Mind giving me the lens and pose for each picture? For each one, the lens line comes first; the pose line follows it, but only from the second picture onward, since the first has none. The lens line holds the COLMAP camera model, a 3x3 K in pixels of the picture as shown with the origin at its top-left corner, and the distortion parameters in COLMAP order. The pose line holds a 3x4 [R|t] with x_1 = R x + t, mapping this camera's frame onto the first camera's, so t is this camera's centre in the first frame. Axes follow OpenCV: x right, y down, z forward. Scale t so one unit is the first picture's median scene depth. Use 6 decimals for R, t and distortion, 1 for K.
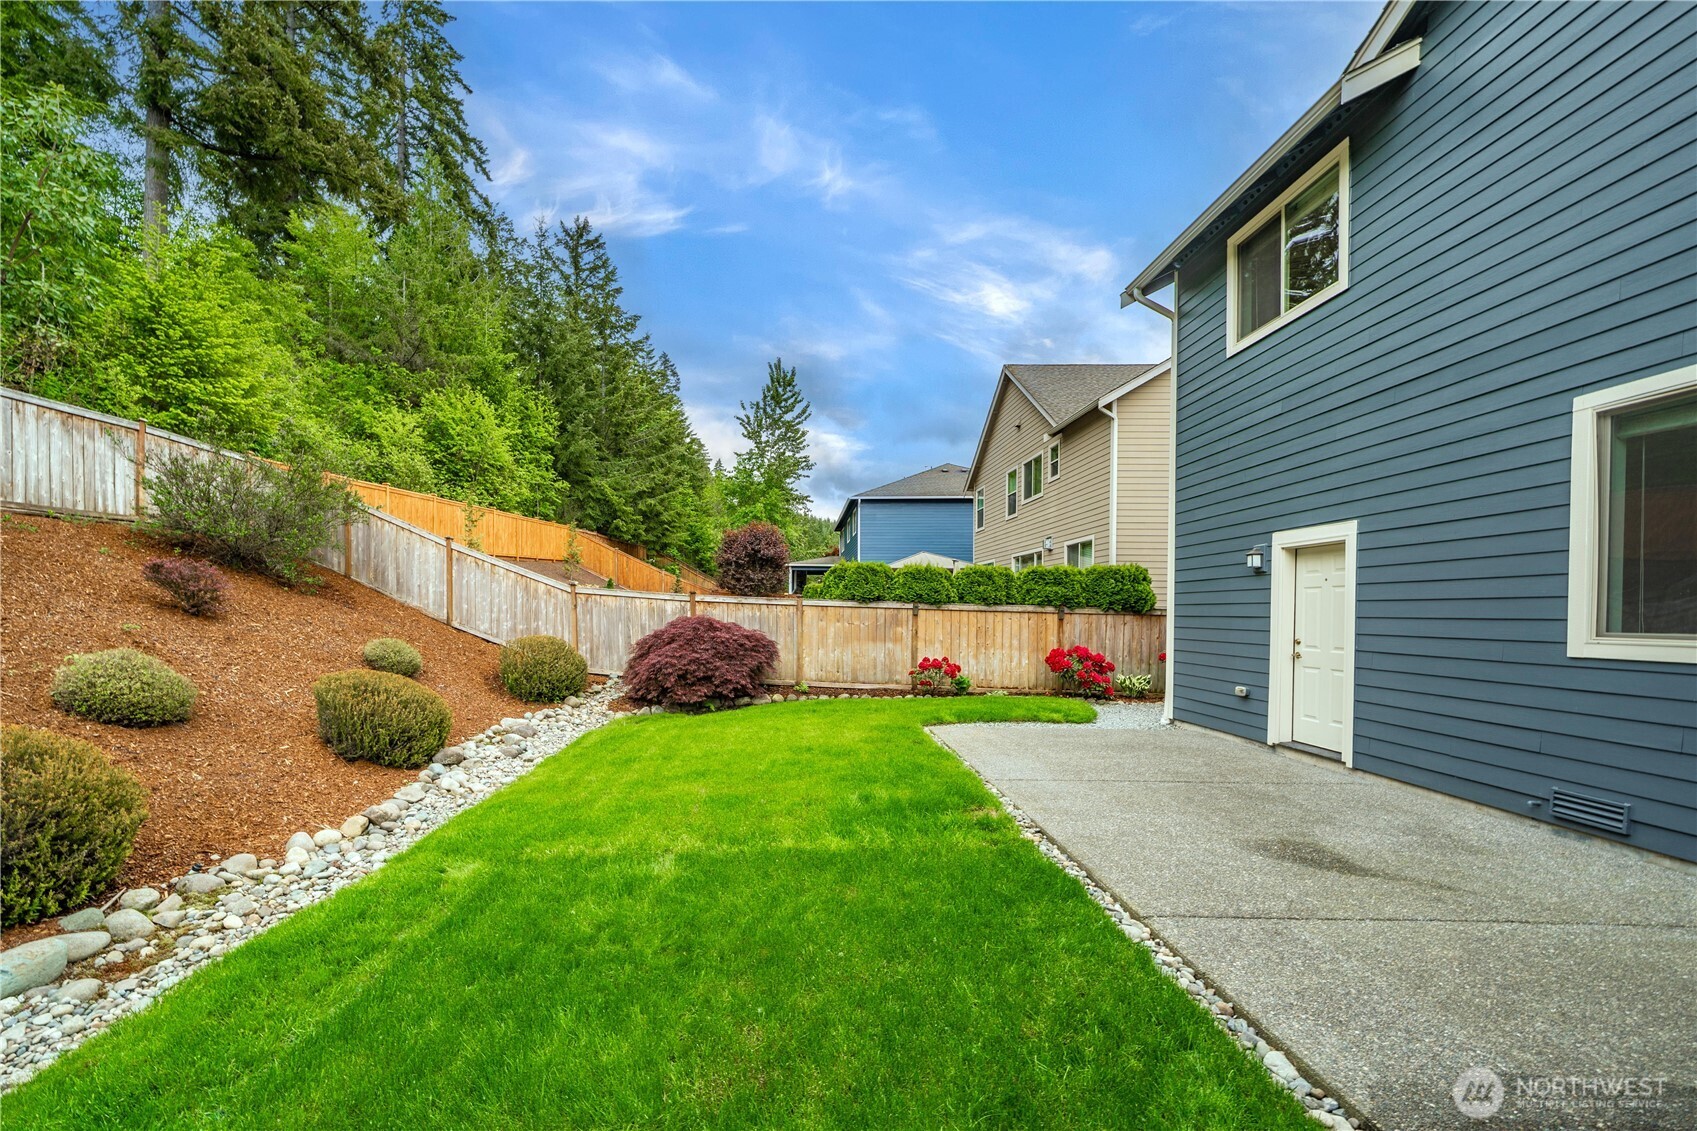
lens RADIAL K [[656.9, 0, 747.0], [0, 656.9, 621.8], [0, 0, 1]] dist [-0.002424, -0.000411]
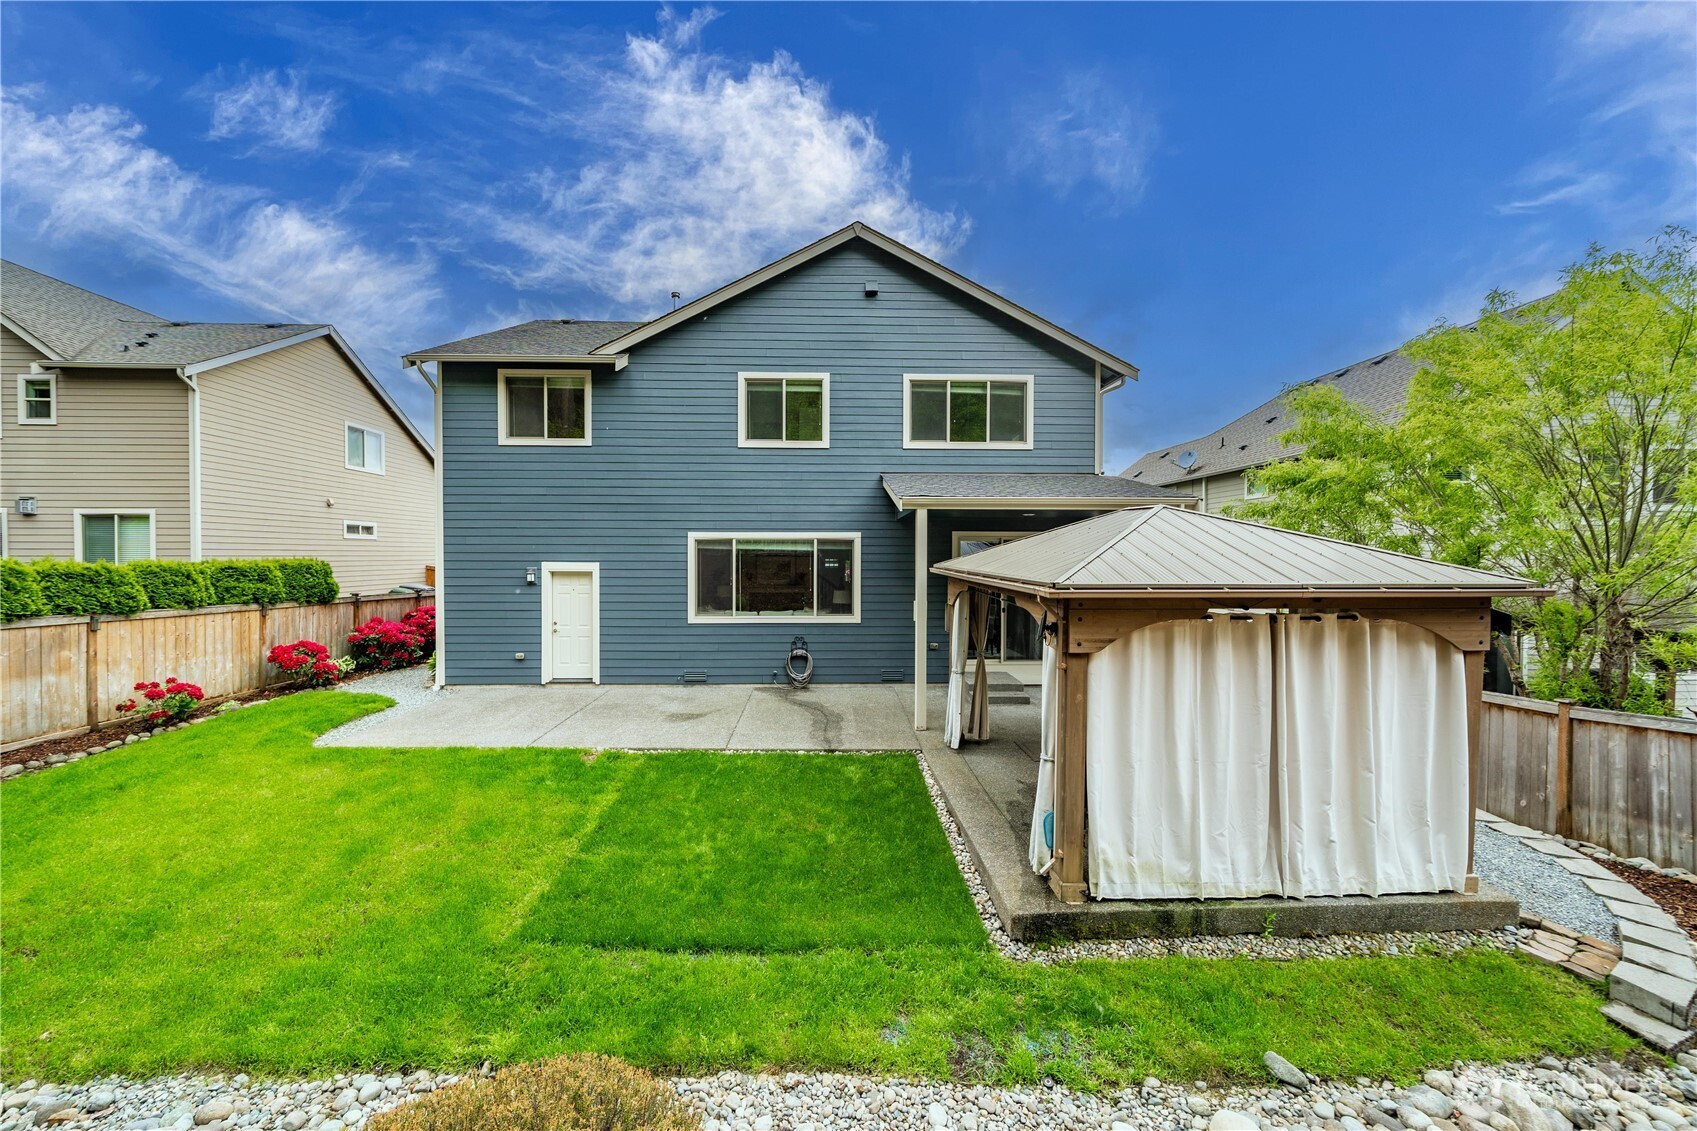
lens RADIAL K [[612.0, 0, 844.0], [0, 612.0, 559.4], [0, 0, 1]] dist [-0.002349, -0.000278]
pose [[-0.105594, -0.018141, 0.994244, -0.825594], [0.009417, 0.999771, 0.019242, -0.153081], [-0.994365, 0.011394, -0.105399, 0.346721]]
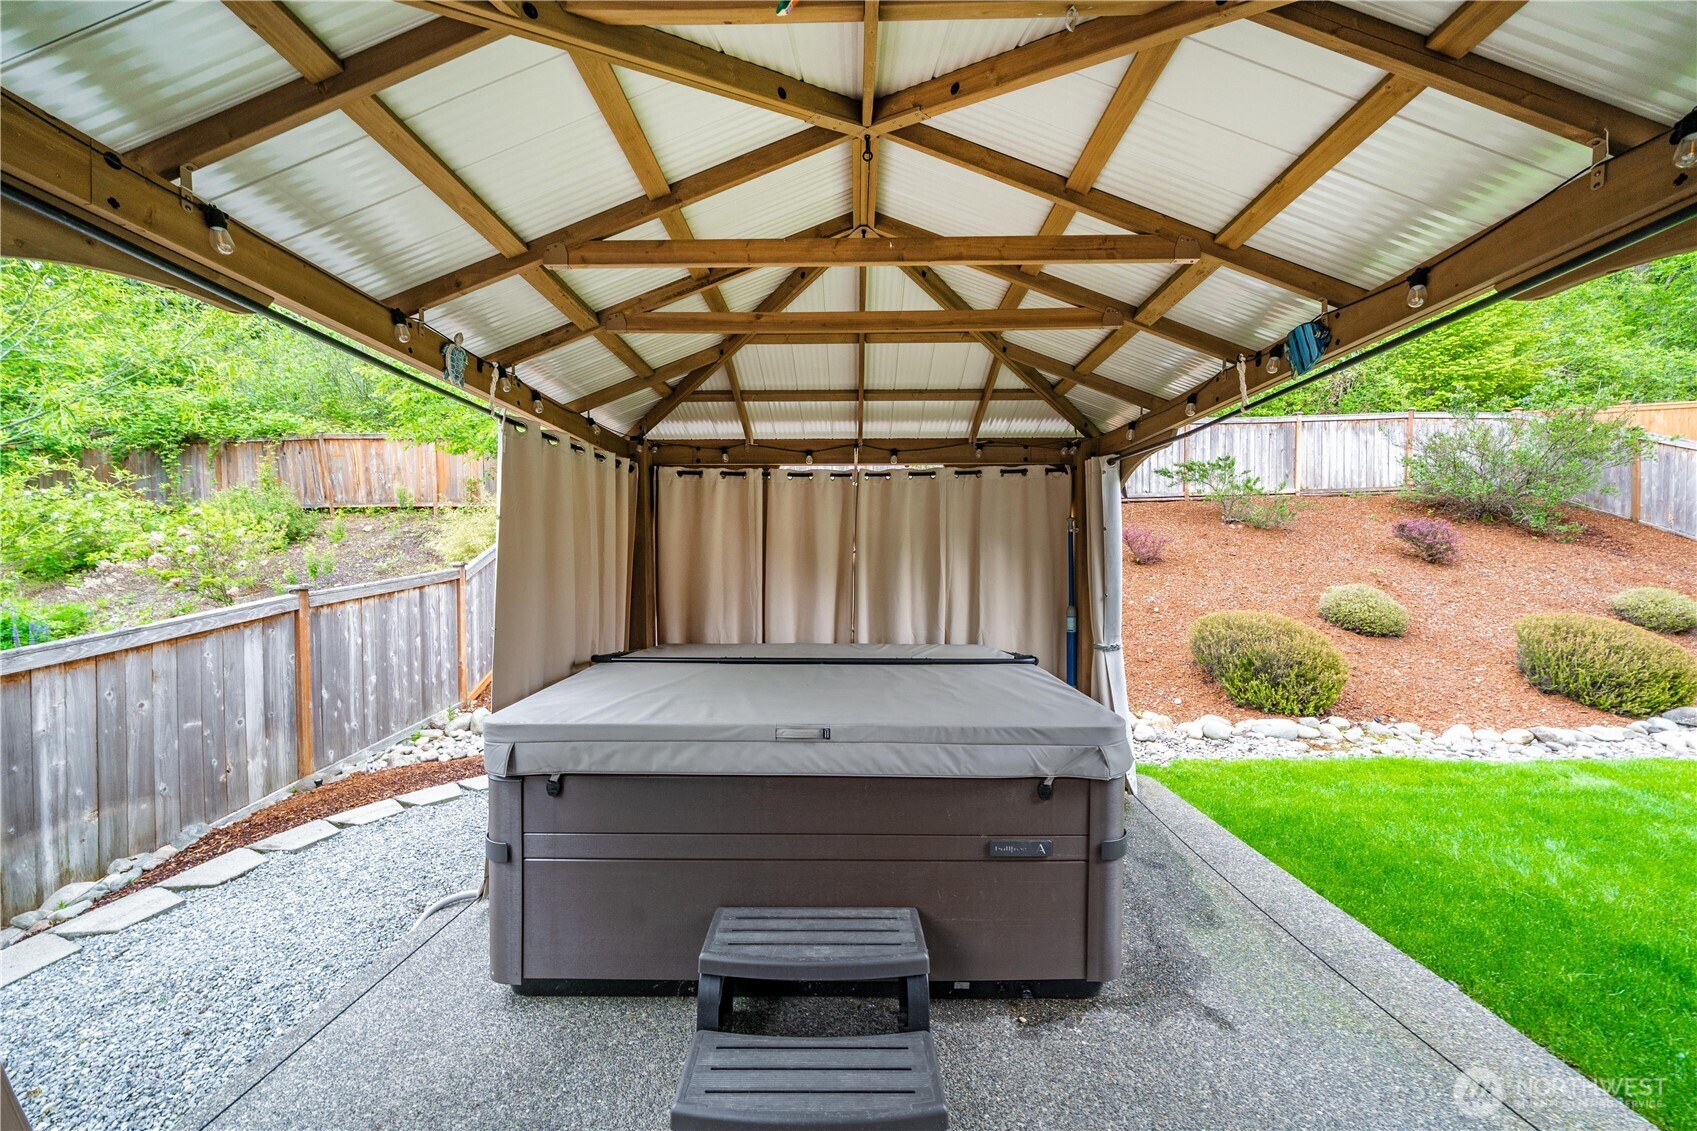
lens RADIAL K [[656.9, 0, 834.0], [0, 656.9, 574.4], [0, 0, 1]] dist [-0.002424, -0.000411]
pose [[0.046457, 0.011638, -0.998853, 0.376796], [-0.011852, 0.999868, 0.011098, 0.012348], [0.998850, 0.011323, 0.046589, -0.215448]]
